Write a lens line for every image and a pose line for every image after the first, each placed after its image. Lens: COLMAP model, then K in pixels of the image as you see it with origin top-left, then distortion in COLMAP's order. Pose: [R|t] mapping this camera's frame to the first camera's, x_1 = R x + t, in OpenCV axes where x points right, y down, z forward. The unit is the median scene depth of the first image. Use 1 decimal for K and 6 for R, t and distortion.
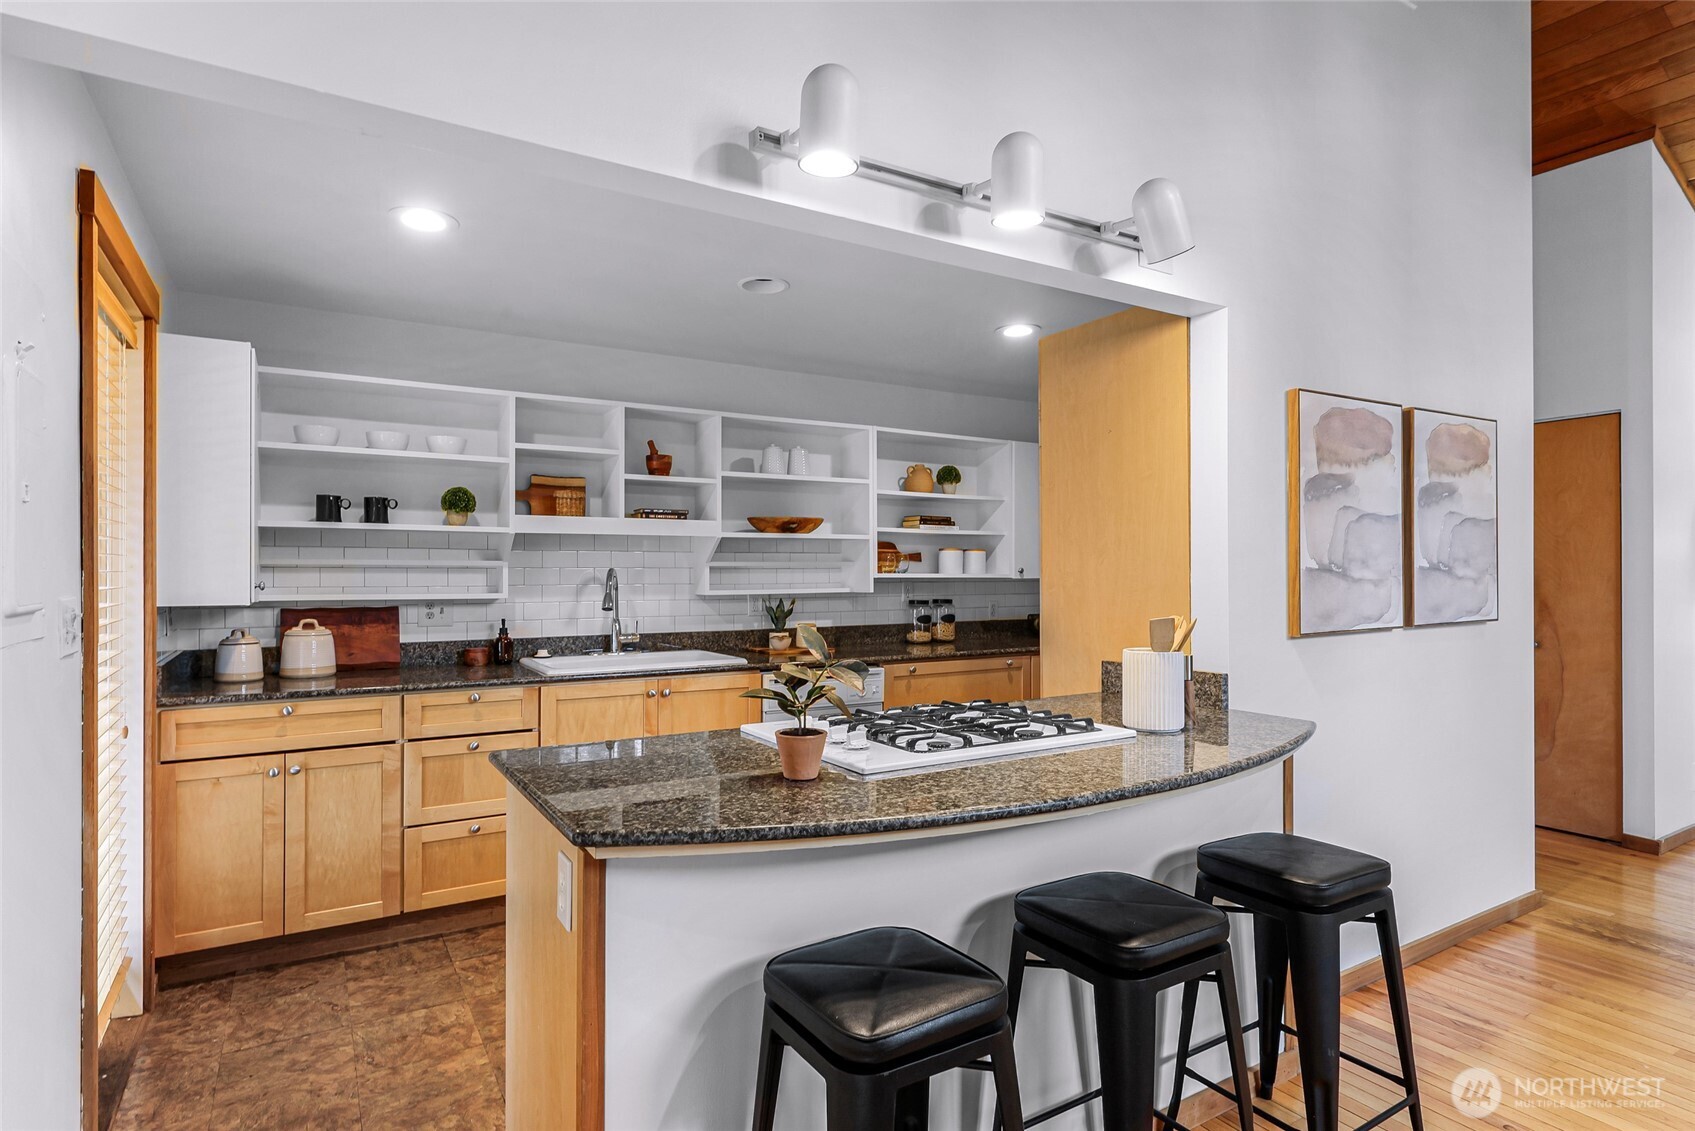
lens RADIAL K [[876.5, 0, 847.5], [0, 876.5, 565.5], [0, 0, 1]] dist [0.001496, 0.000657]
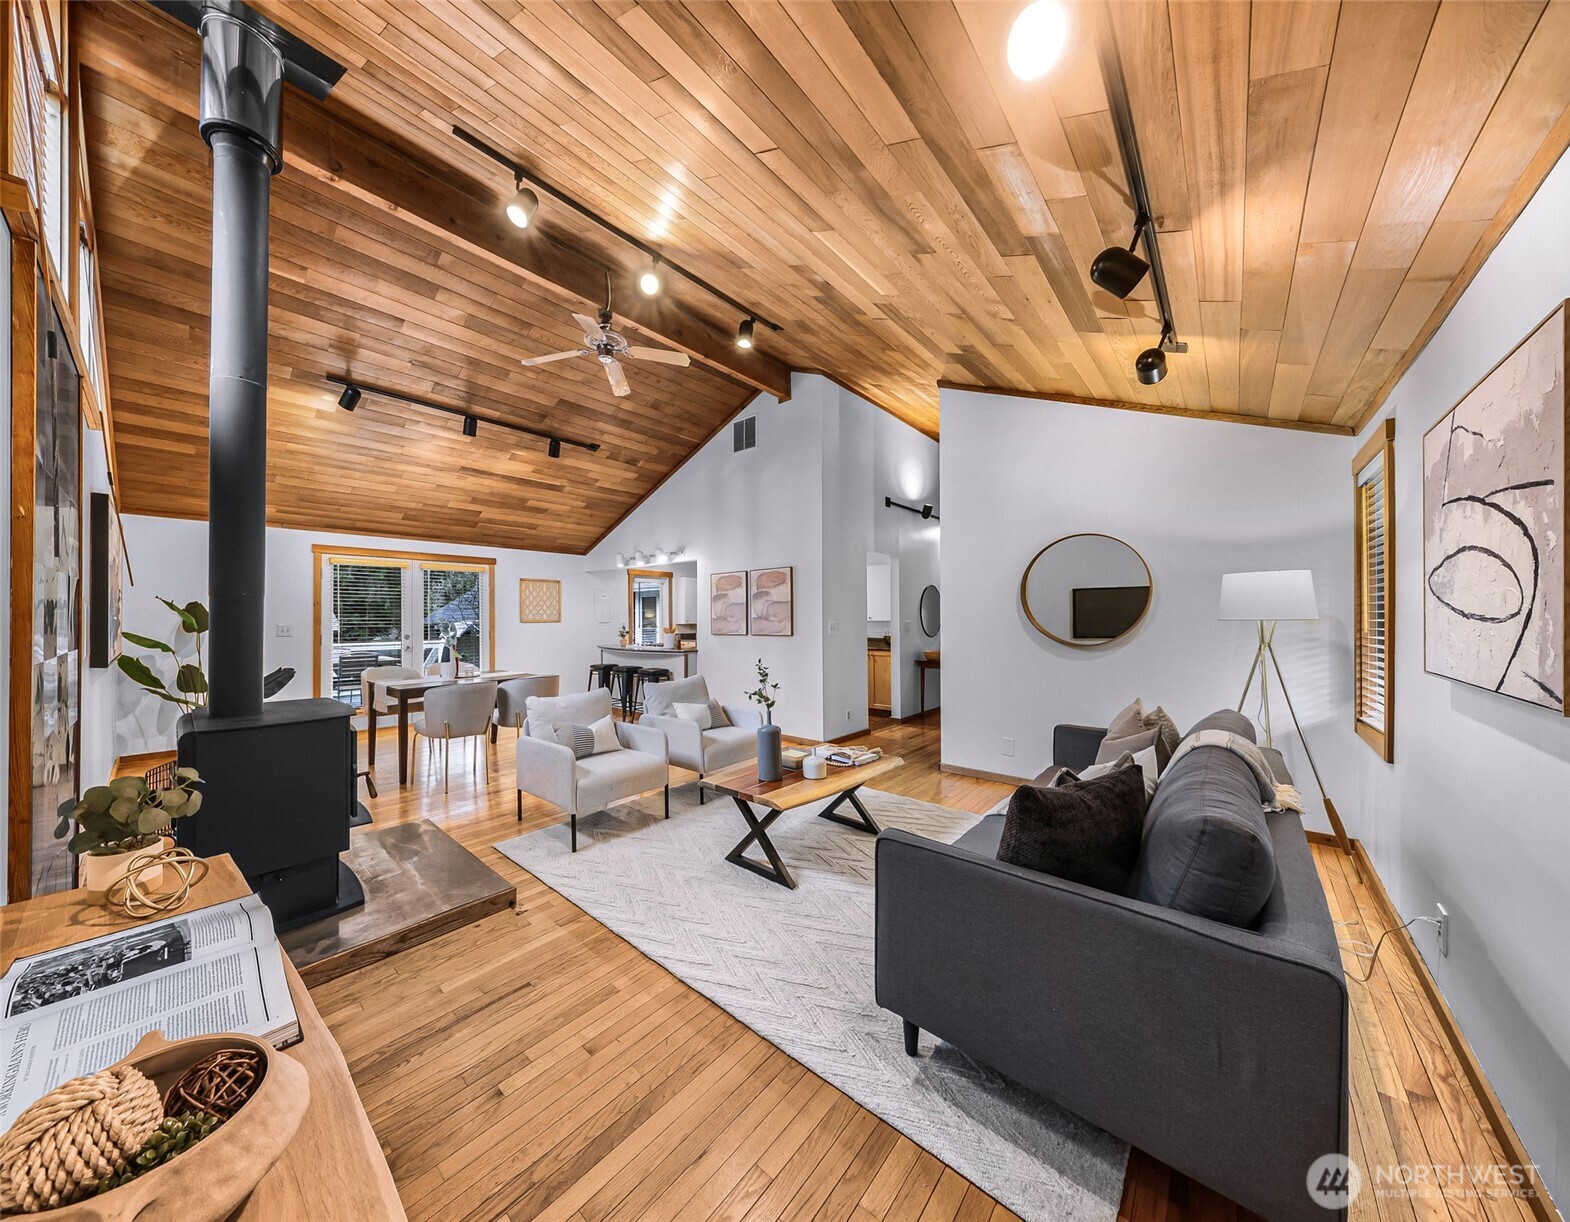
lens RADIAL K [[566.1, 0, 728.2], [0, 566.1, 616.3], [0, 0, 1]] dist [0.000119, -0.000094]
pose [[0.258940, -0.002708, -0.965889, 2.278690], [0.007584, 0.999971, -0.000771, -0.001068], [0.965864, -0.007126, 0.258953, 0.253915]]
